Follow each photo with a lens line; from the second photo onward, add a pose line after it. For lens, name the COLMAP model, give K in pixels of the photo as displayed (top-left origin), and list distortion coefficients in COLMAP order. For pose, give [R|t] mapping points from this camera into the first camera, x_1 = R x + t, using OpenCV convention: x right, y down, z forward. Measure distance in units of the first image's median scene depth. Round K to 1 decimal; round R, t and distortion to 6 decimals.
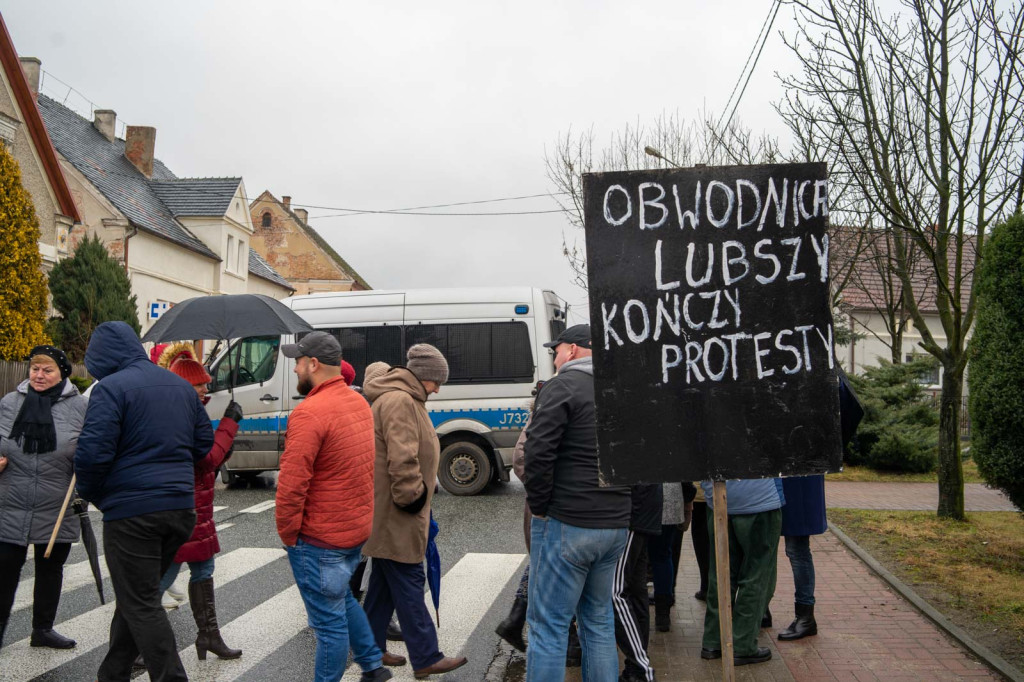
lens RADIAL K [[990.1, 0, 512.0], [0, 990.1, 341.0], [0, 0, 1]] dist [-0.075445, 0.035761]
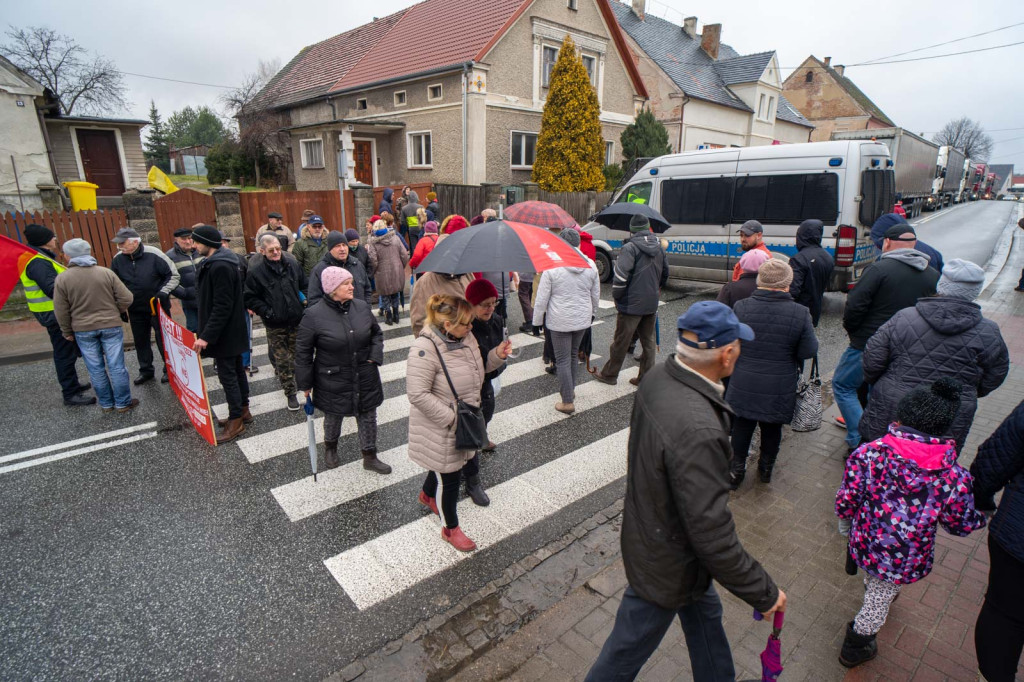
lens RADIAL K [[535.1, 0, 513.2], [0, 535.1, 345.2], [0, 0, 1]] dist [-0.053386, 0.028286]
pose [[0.728493, 0.187202, -0.658979, 0.194666], [0.041626, 0.948065, 0.315342, -0.053703], [0.683788, -0.257155, 0.682866, 0.383941]]
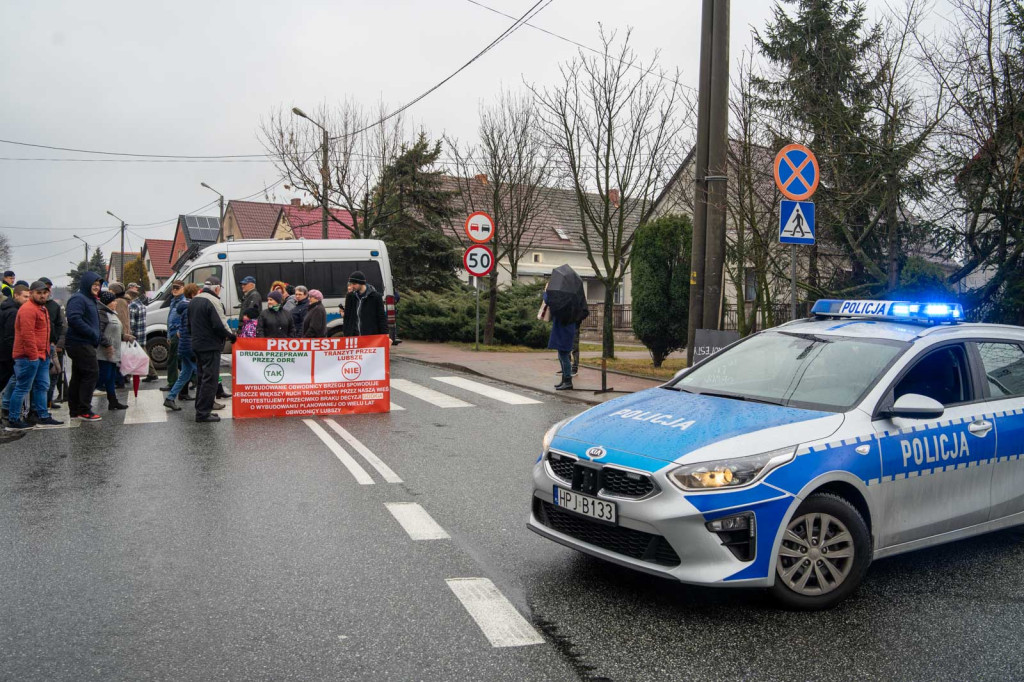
lens RADIAL K [[990.1, 0, 512.0], [0, 990.1, 341.0], [0, 0, 1]] dist [-0.075445, 0.035761]
pose [[0.884618, -0.029367, 0.465390, -0.857941], [-0.011571, 0.996325, 0.084865, -0.043093], [-0.466172, -0.080458, 0.881028, -0.933841]]
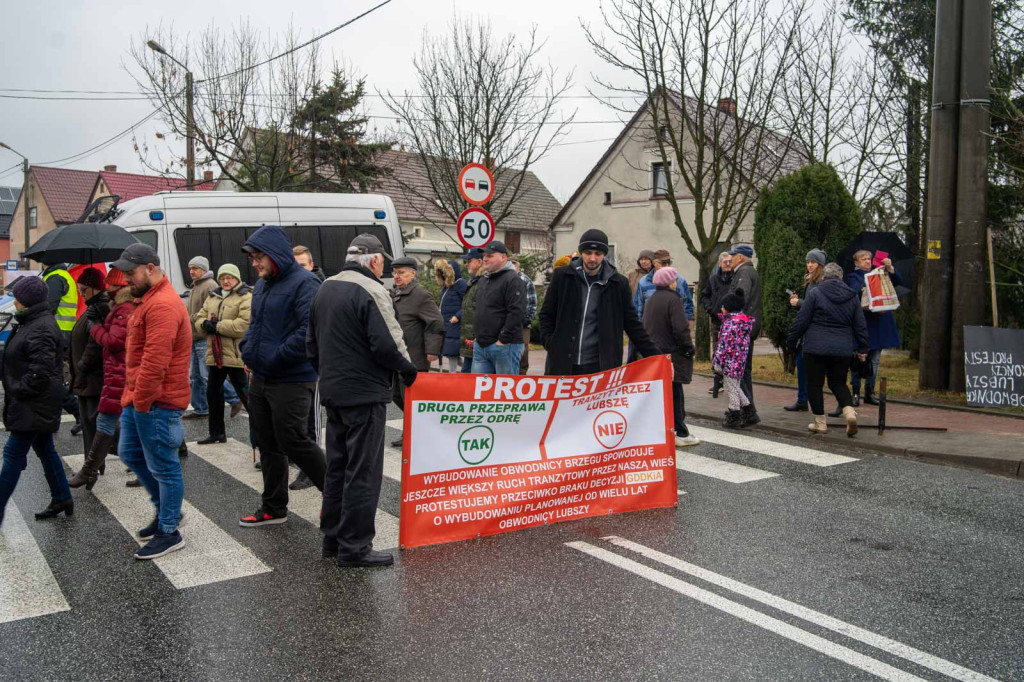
lens RADIAL K [[990.1, 0, 512.0], [0, 990.1, 341.0], [0, 0, 1]] dist [-0.075445, 0.035761]
pose [[0.777927, -0.053068, 0.626110, -0.899750], [-0.015715, 0.994472, 0.103816, -0.010719], [-0.628158, -0.090600, 0.772793, -0.025287]]
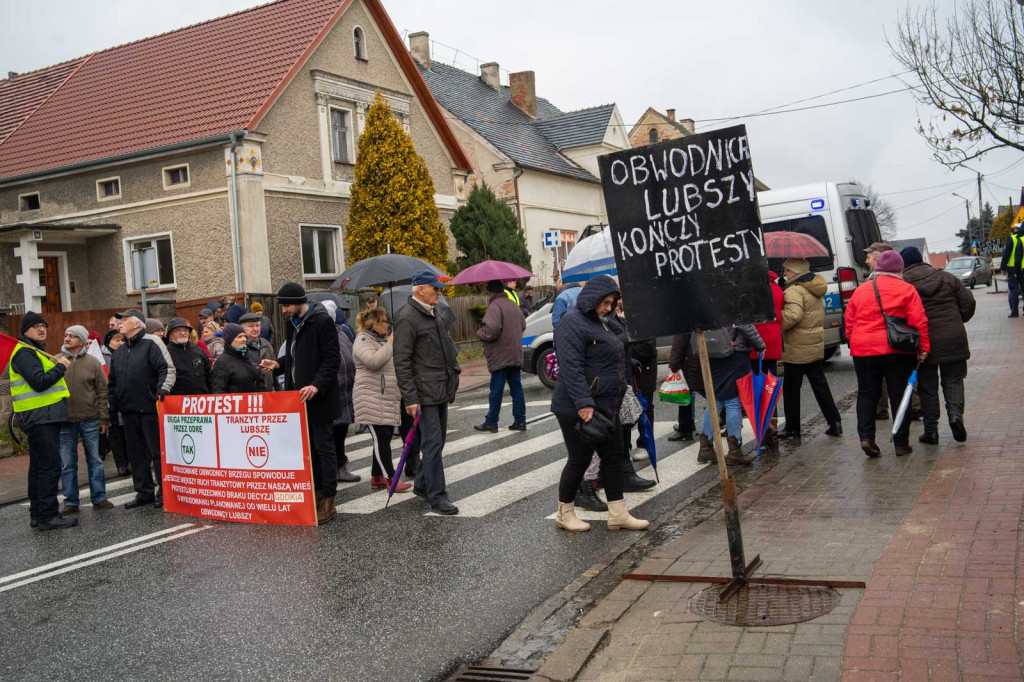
lens RADIAL K [[990.1, 0, 512.0], [0, 990.1, 341.0], [0, 0, 1]] dist [-0.075445, 0.035761]
pose [[0.907668, -0.083236, -0.411353, 0.199359], [0.122277, 0.990061, 0.069474, 0.001695], [0.401482, -0.113358, 0.908825, -0.201470]]
